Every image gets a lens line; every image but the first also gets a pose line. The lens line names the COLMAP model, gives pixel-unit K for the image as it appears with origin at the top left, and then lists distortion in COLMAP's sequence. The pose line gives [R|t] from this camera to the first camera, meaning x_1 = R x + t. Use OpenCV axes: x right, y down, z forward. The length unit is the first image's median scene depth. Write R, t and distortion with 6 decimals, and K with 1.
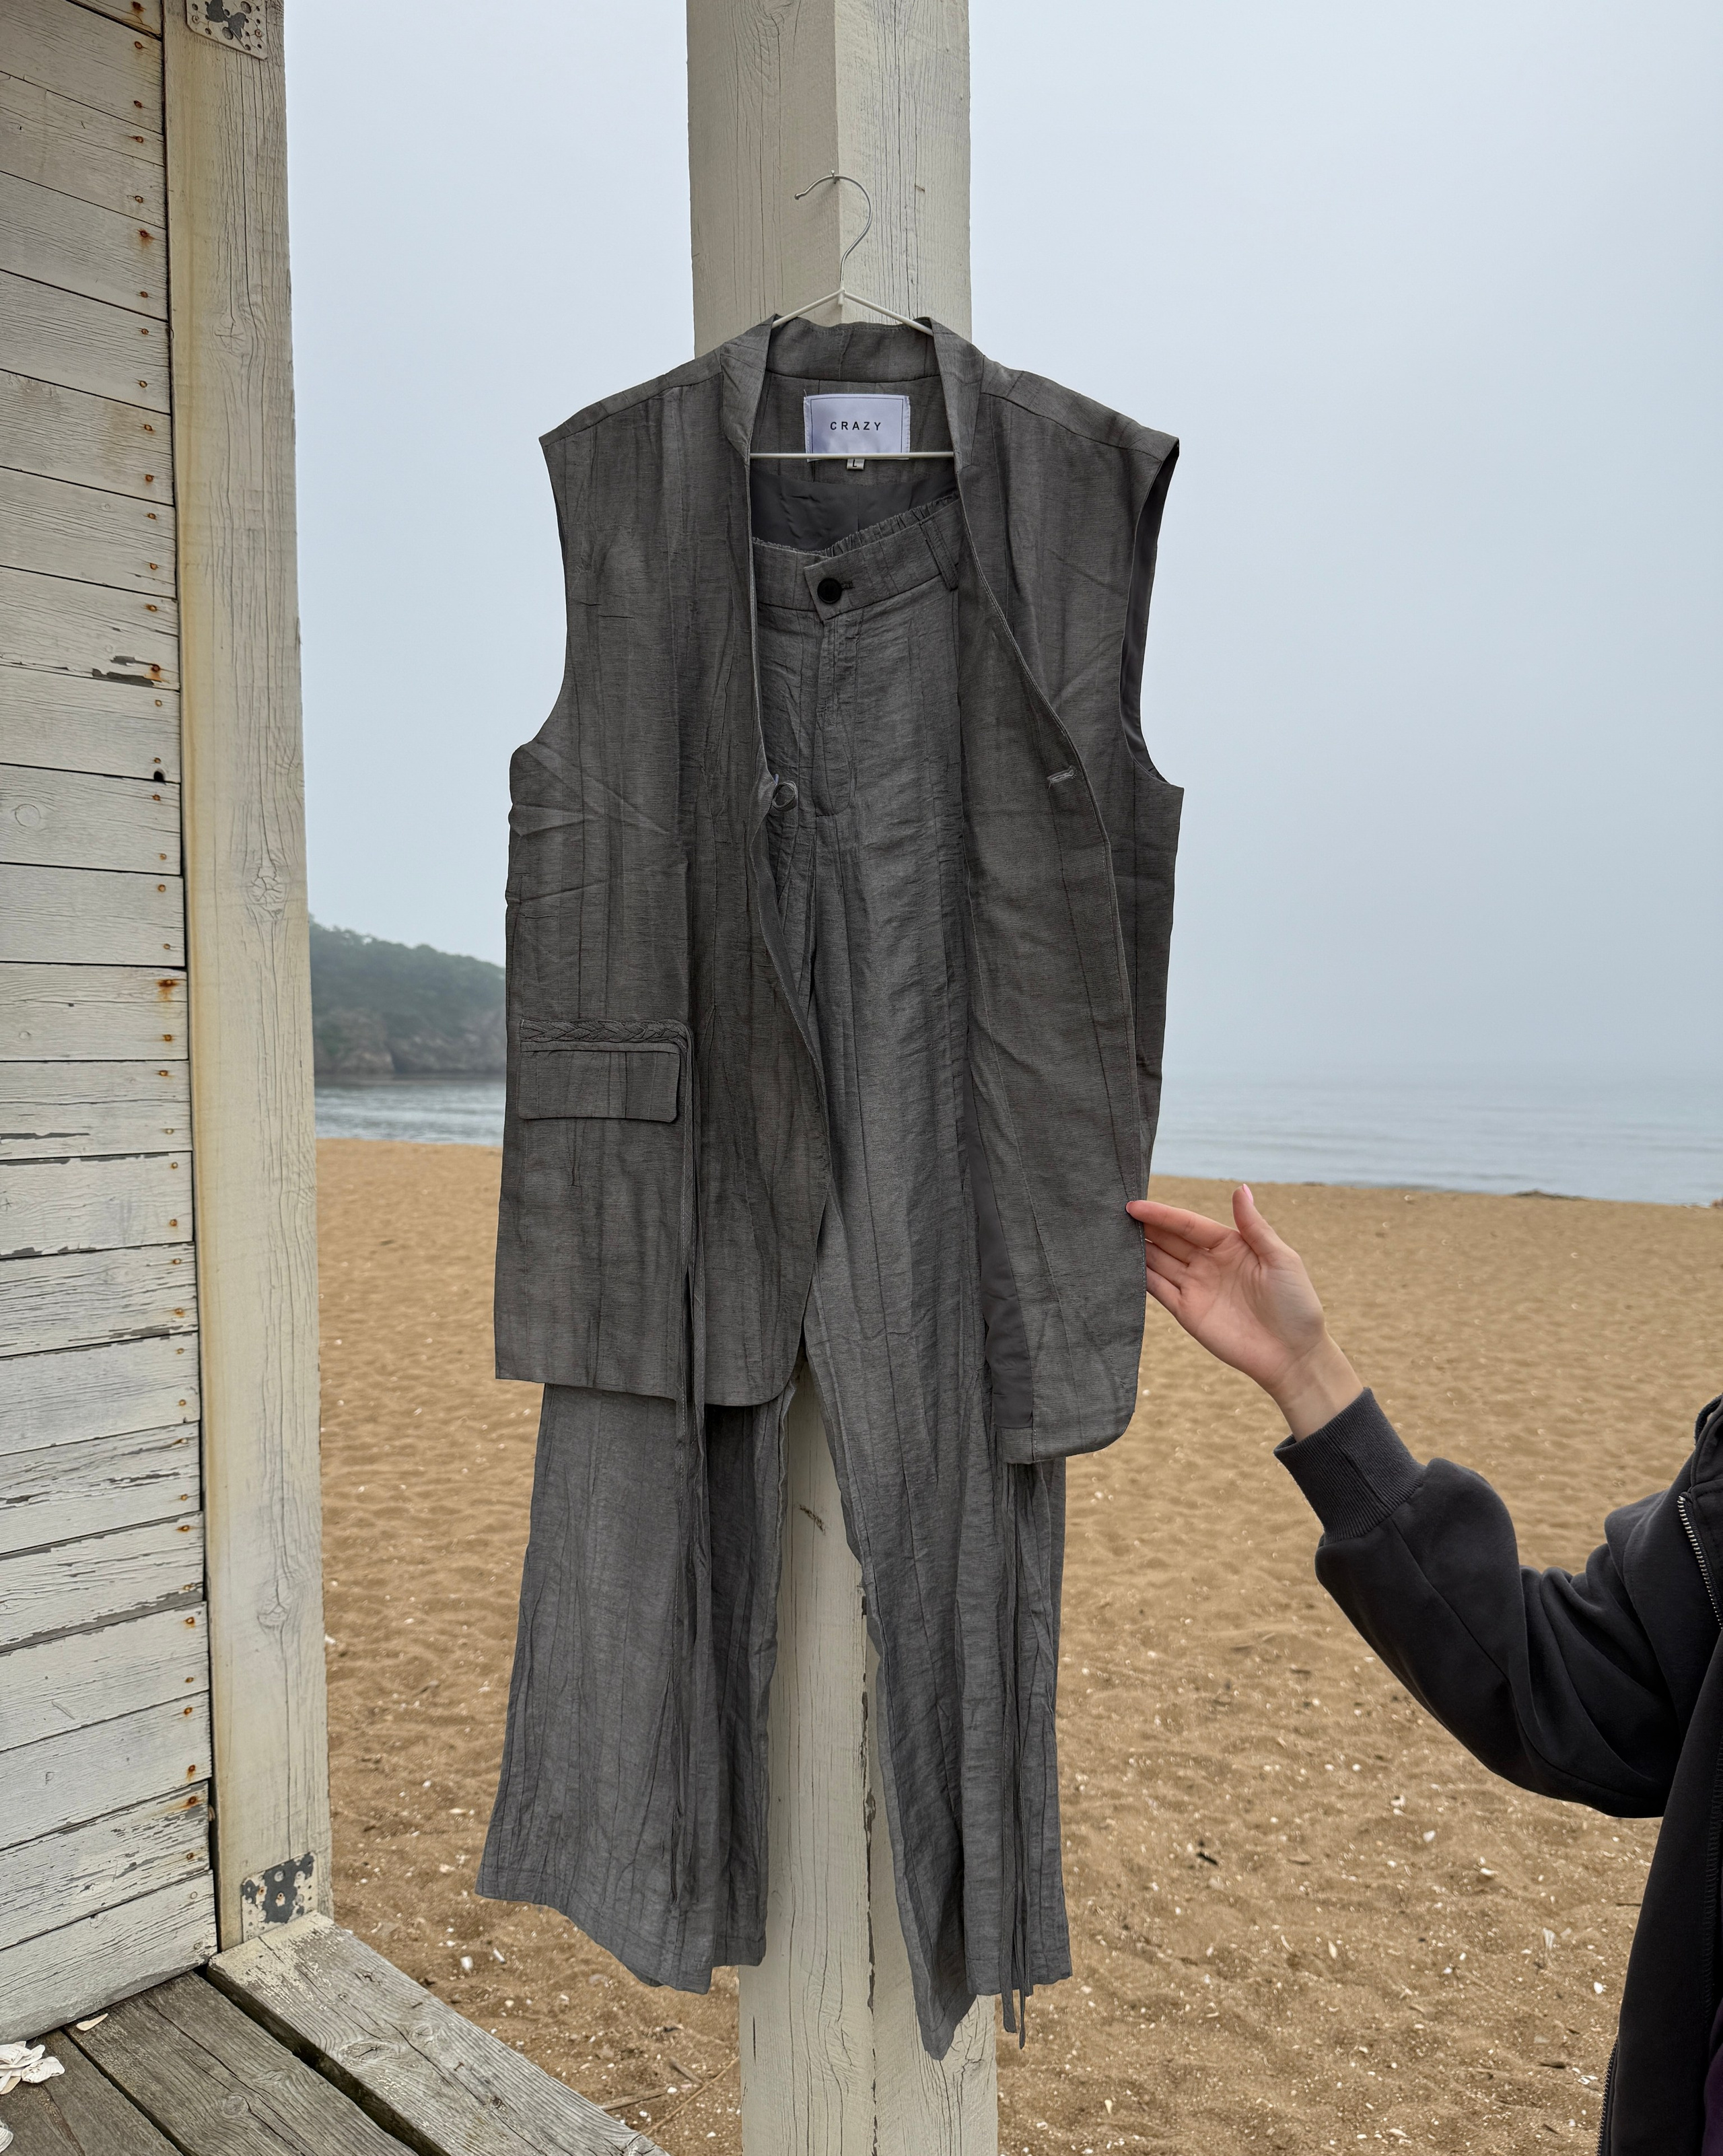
lens RADIAL K [[1649.9, 0, 856.4], [0, 1649.9, 1082.1], [0, 0, 1]] dist [-0.006822, -0.002873]
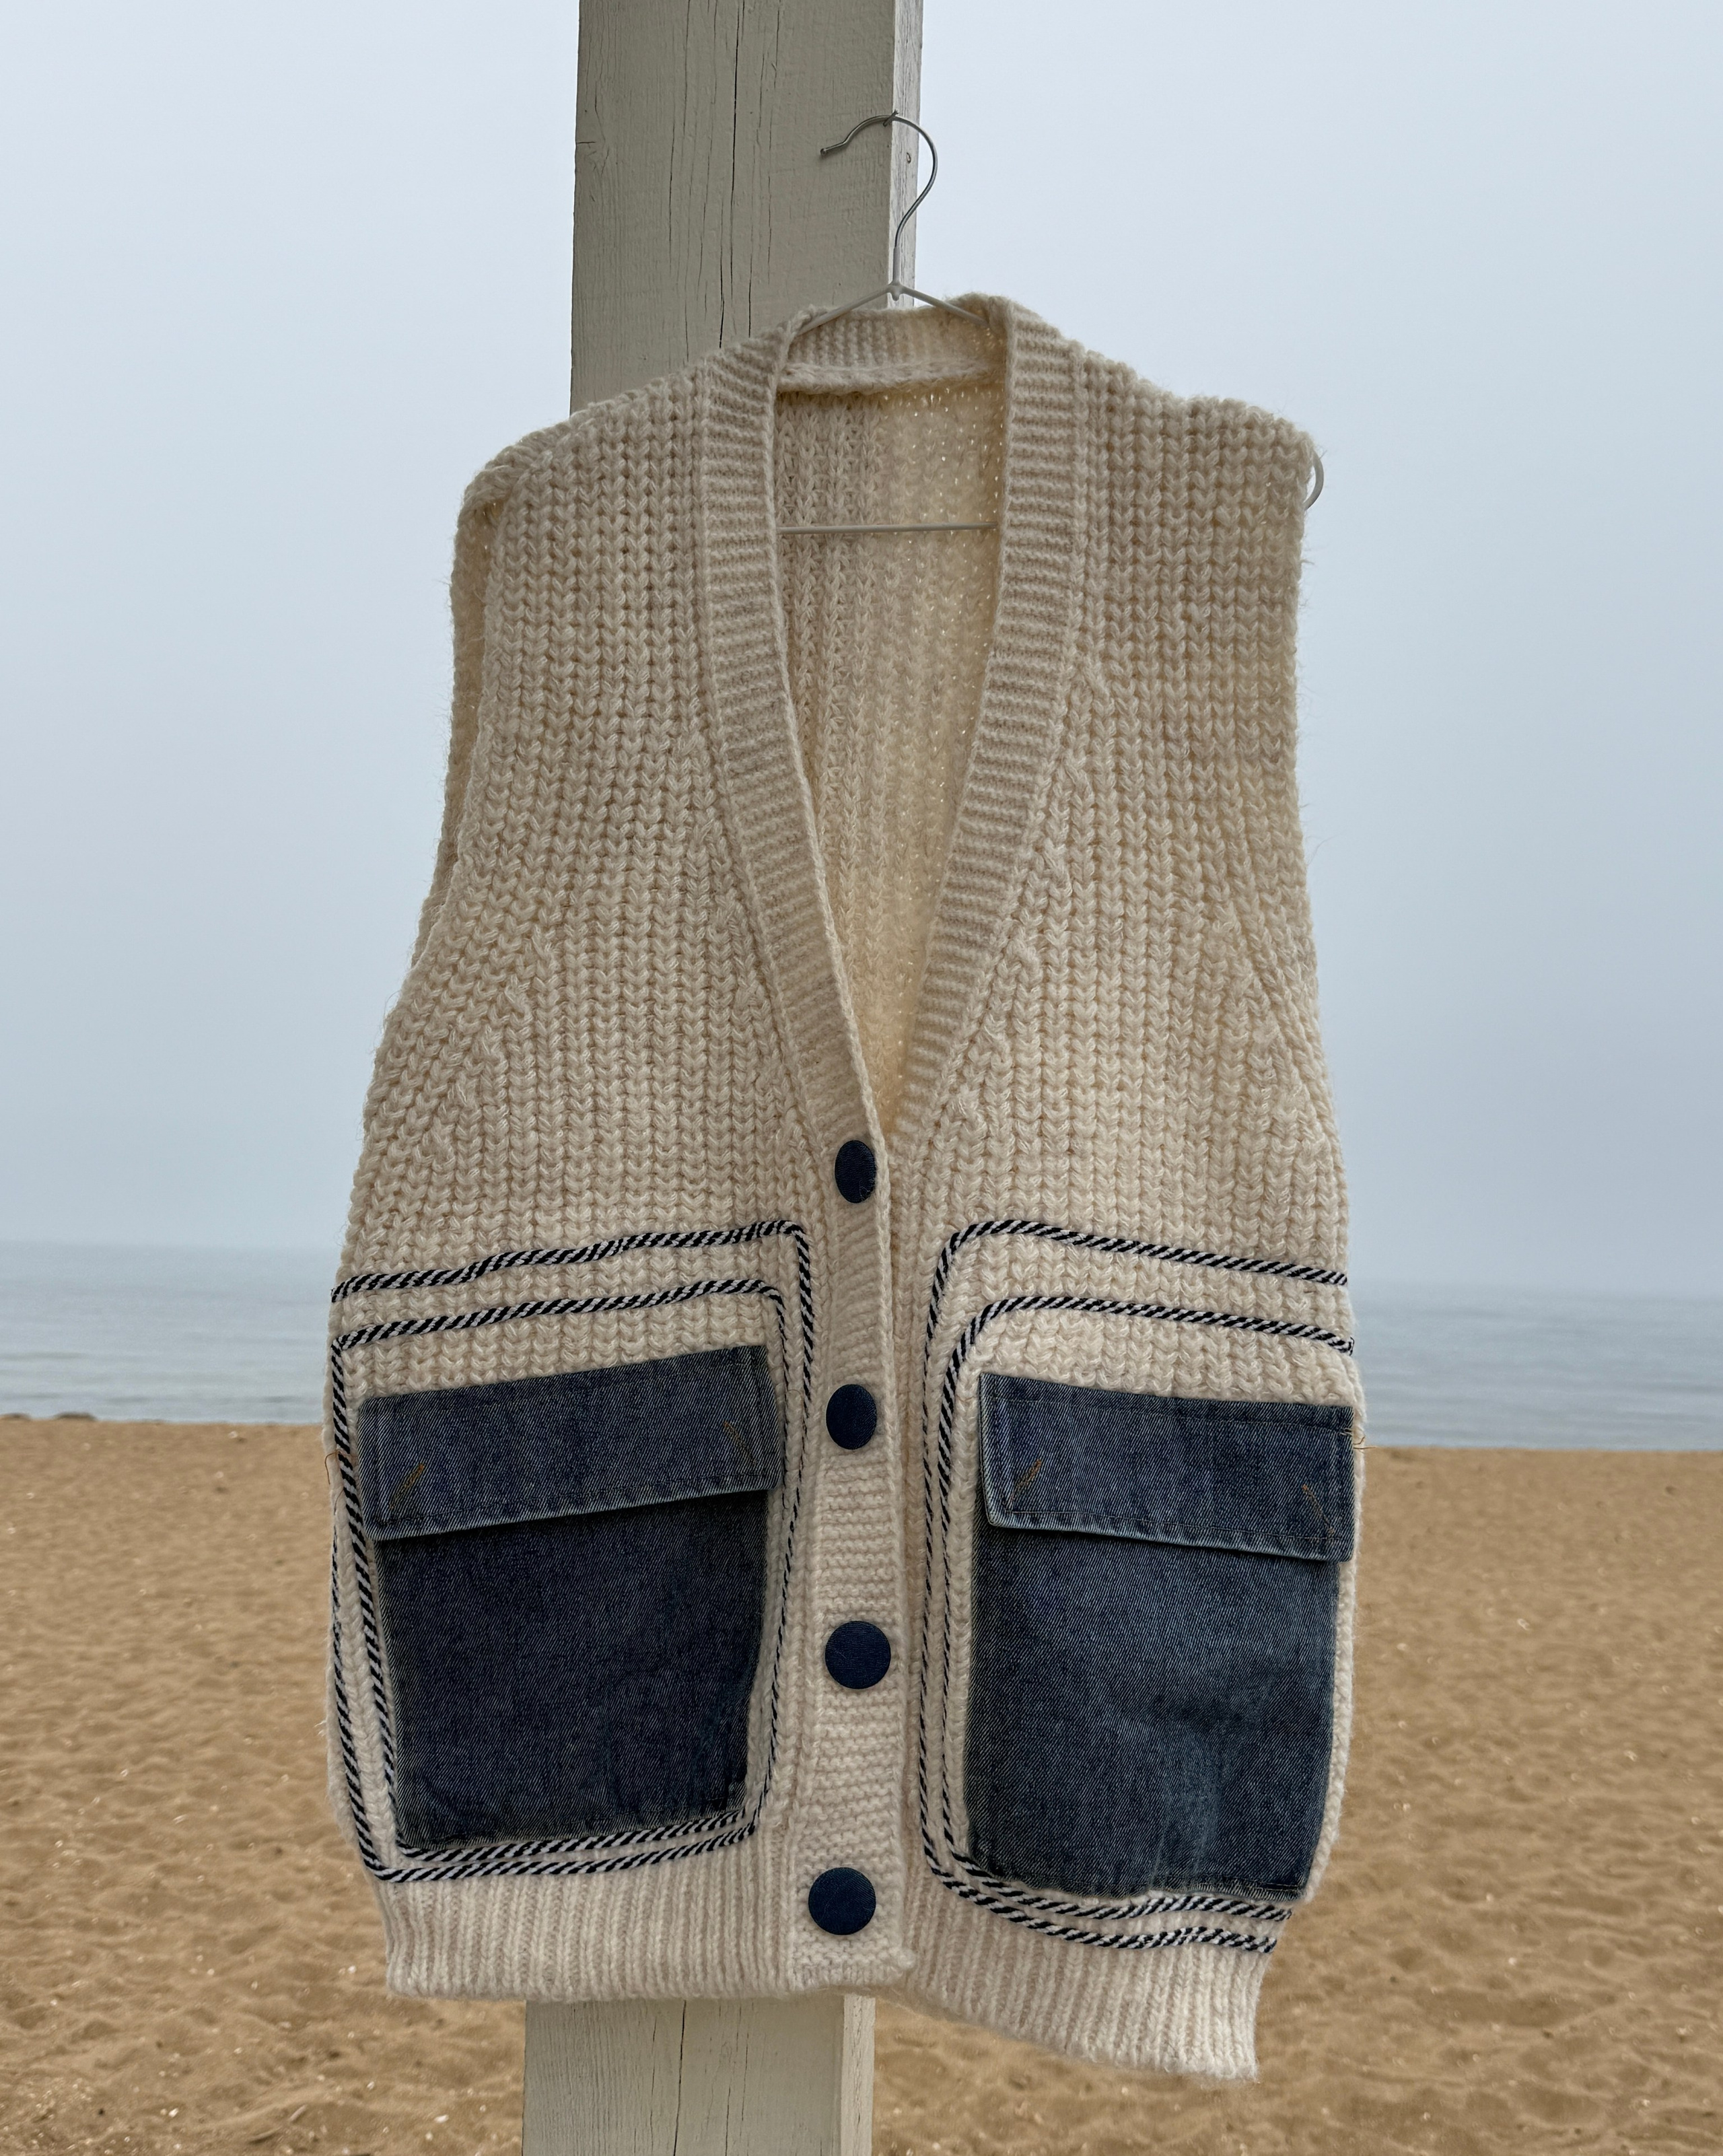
lens RADIAL K [[2187.8, 0, 847.0], [0, 2187.8, 1068.0], [0, 0, 1]] dist [0.012898, -0.039478]
pose [[0.809176, 0.072385, 0.583091, -0.223842], [-0.019044, 0.995092, -0.097103, -0.033853], [-0.587258, 0.067469, 0.806583, 0.130939]]
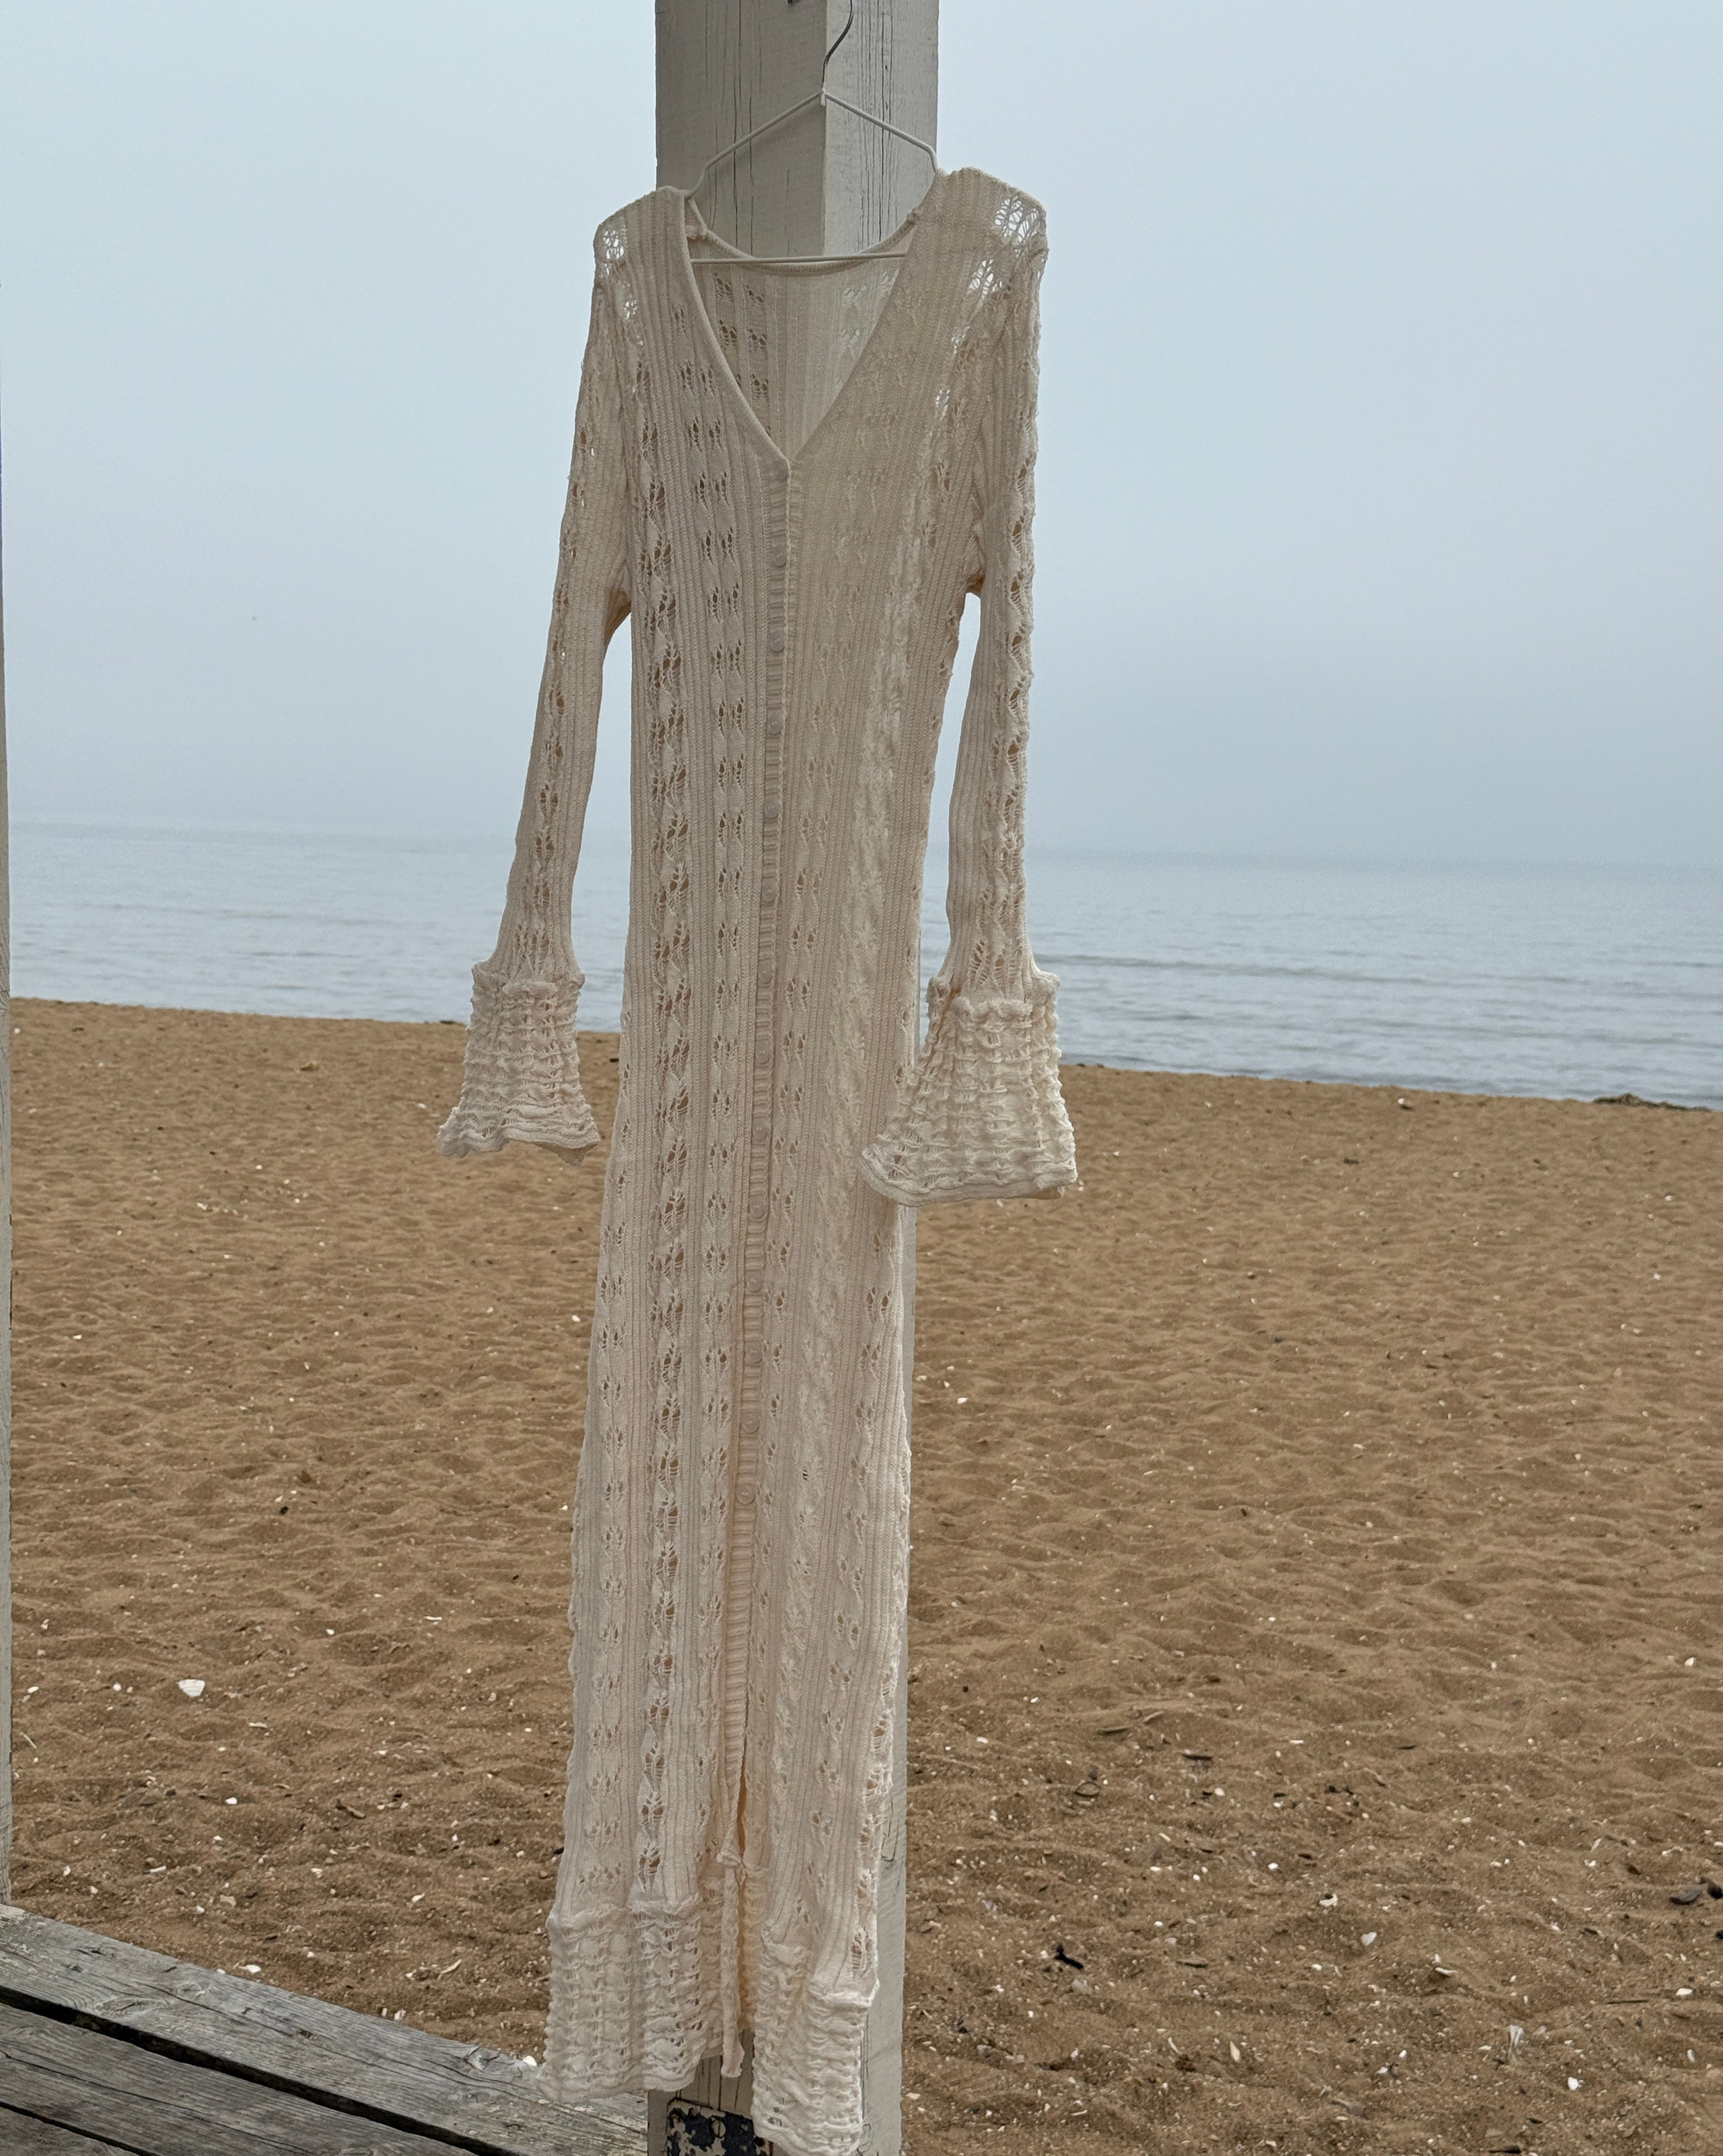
lens RADIAL K [[3207.4, 0, 836.6], [0, 3207.4, 1094.3], [0, 0, 1]] dist [0.172512, -0.325121]
pose [[0.989073, 0.016919, 0.146450, -0.121382], [-0.026909, 0.997423, 0.066506, -0.000130], [-0.144947, -0.069720, 0.986980, -0.430836]]
